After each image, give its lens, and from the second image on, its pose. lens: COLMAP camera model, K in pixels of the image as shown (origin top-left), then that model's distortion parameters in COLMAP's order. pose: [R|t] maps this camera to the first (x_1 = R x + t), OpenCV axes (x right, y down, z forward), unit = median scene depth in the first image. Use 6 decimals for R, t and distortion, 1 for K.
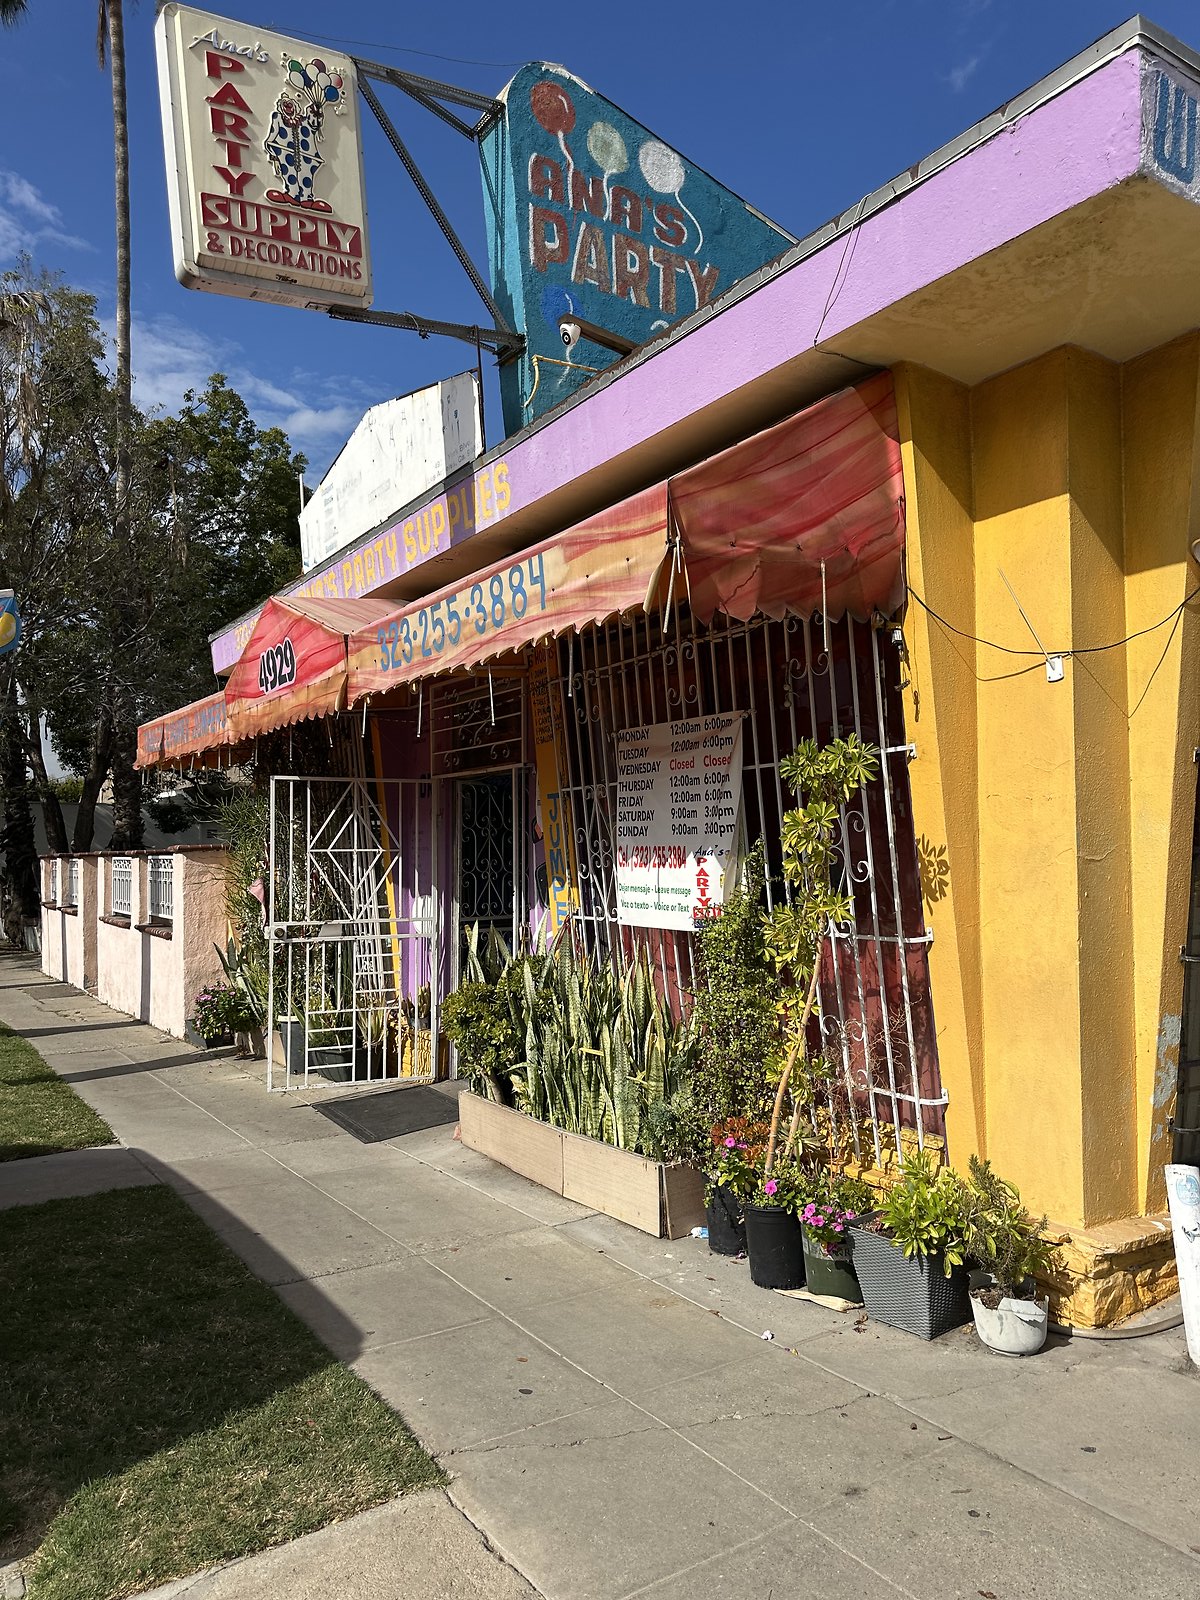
lens RADIAL K [[1118.7, 0, 608.1], [0, 1118.7, 815.6], [0, 0, 1]] dist [0.083444, -0.112152]
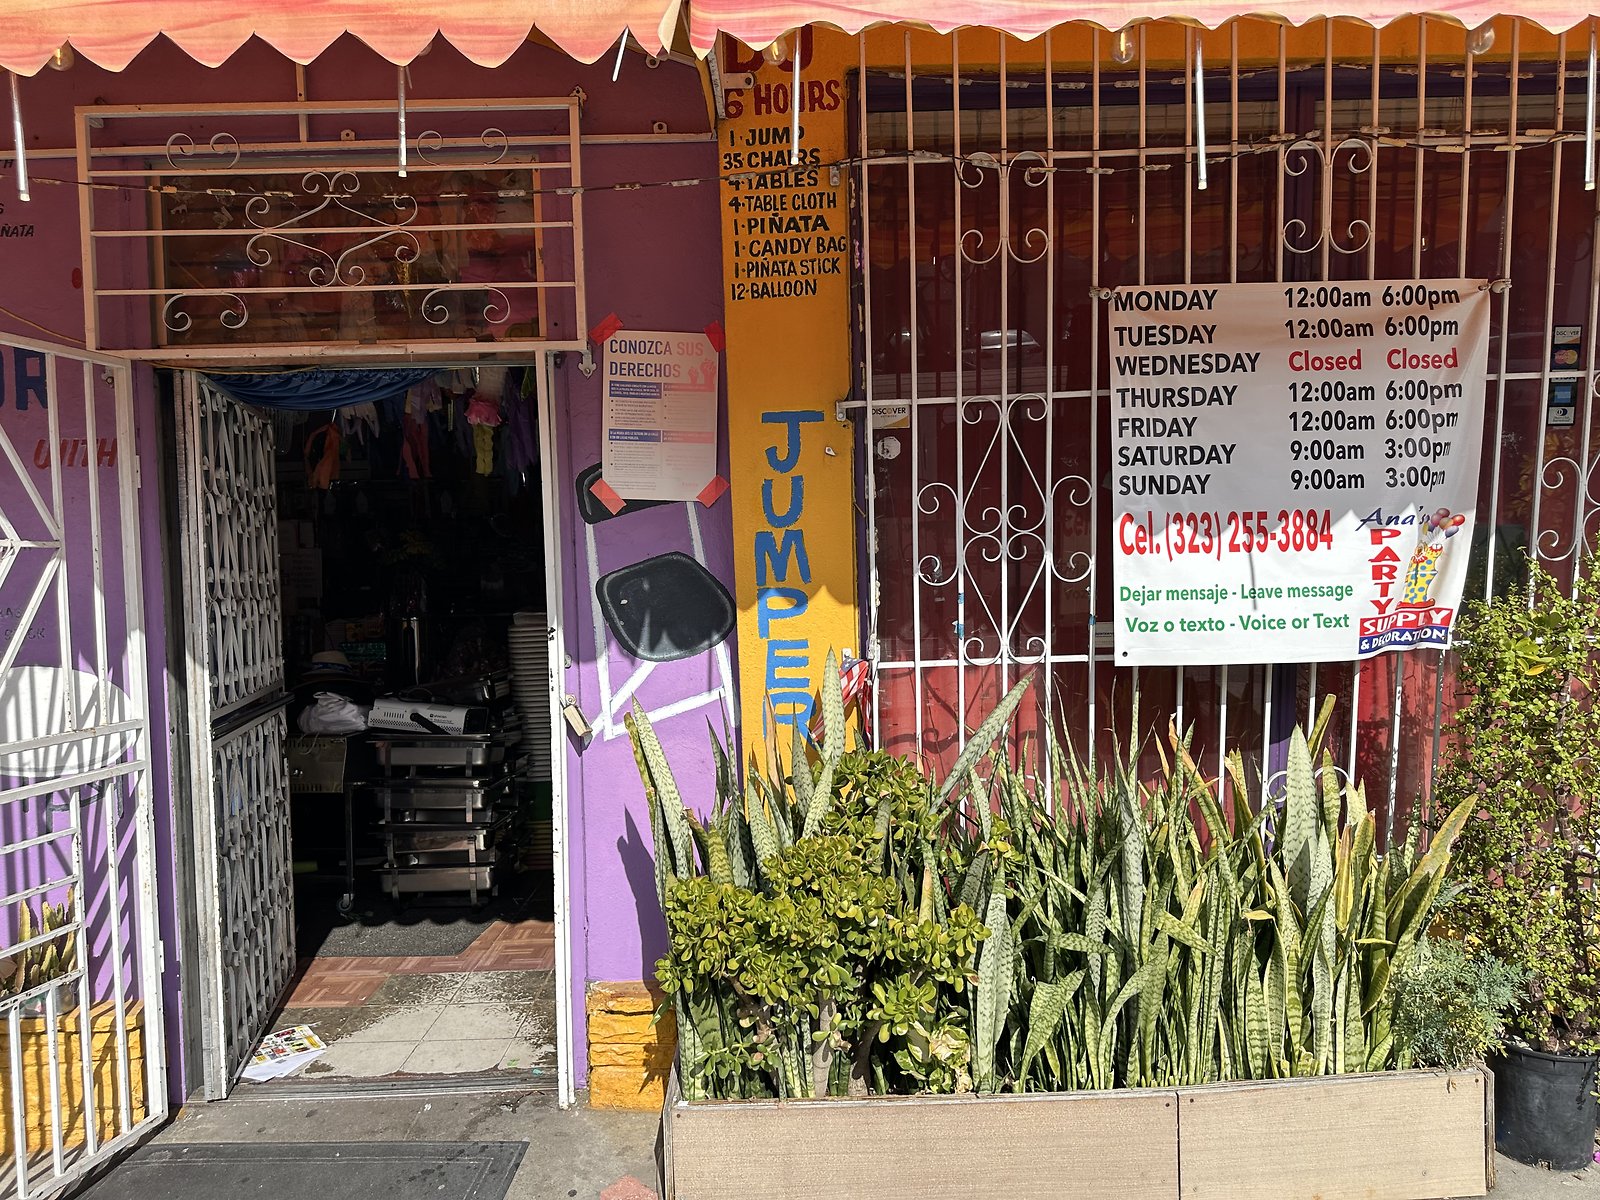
lens RADIAL K [[1118.7, 0, 800.0], [0, 1118.7, 600.0], [0, 0, 1]] dist [0.083444, -0.112152]
pose [[0.543836, -0.033445, 0.838525, -0.752296], [-0.005639, 0.999037, 0.043504, 0.066925], [-0.839173, -0.028388, 0.543124, 1.247325]]
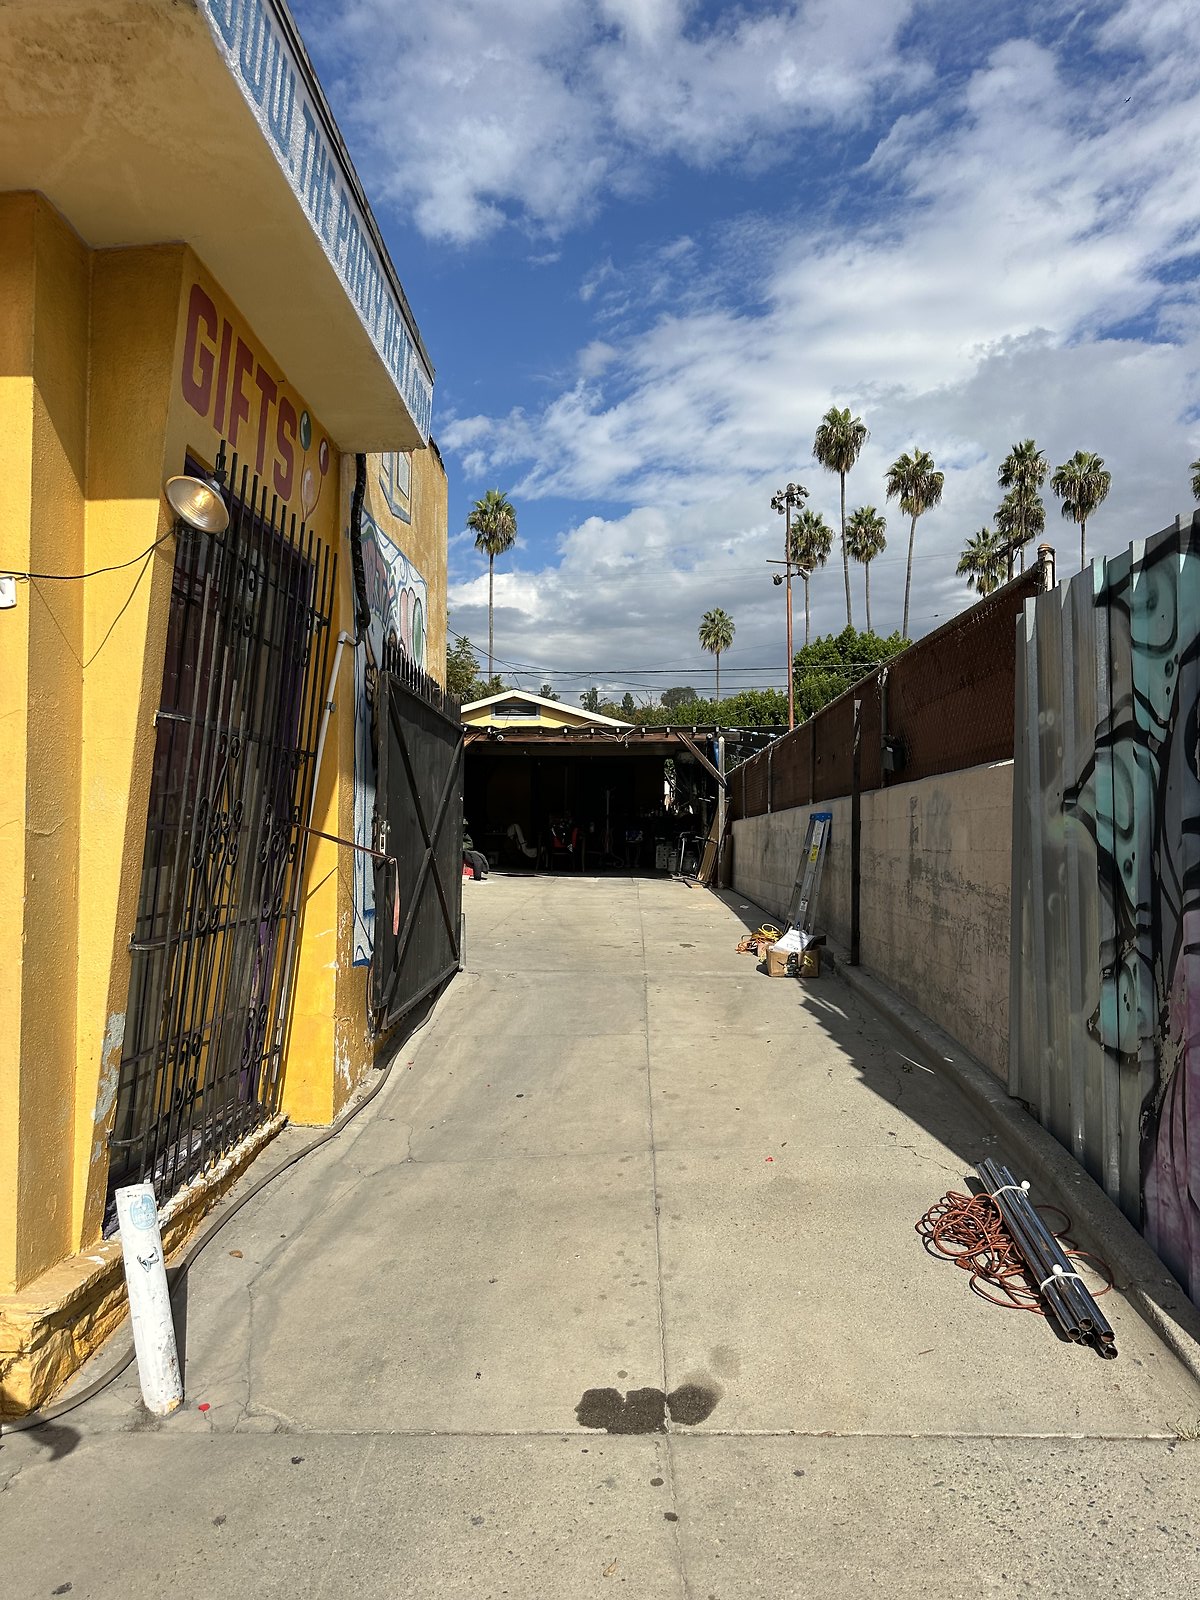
lens RADIAL K [[1136.8, 0, 600.0], [0, 1136.8, 800.0], [0, 0, 1]] dist [0.000930, -0.004689]
pose [[0.571275, 0.031706, 0.820146, -0.014040], [-0.026618, 0.999444, -0.020096, 0.019447], [-0.820327, -0.010351, 0.571801, 0.196067]]
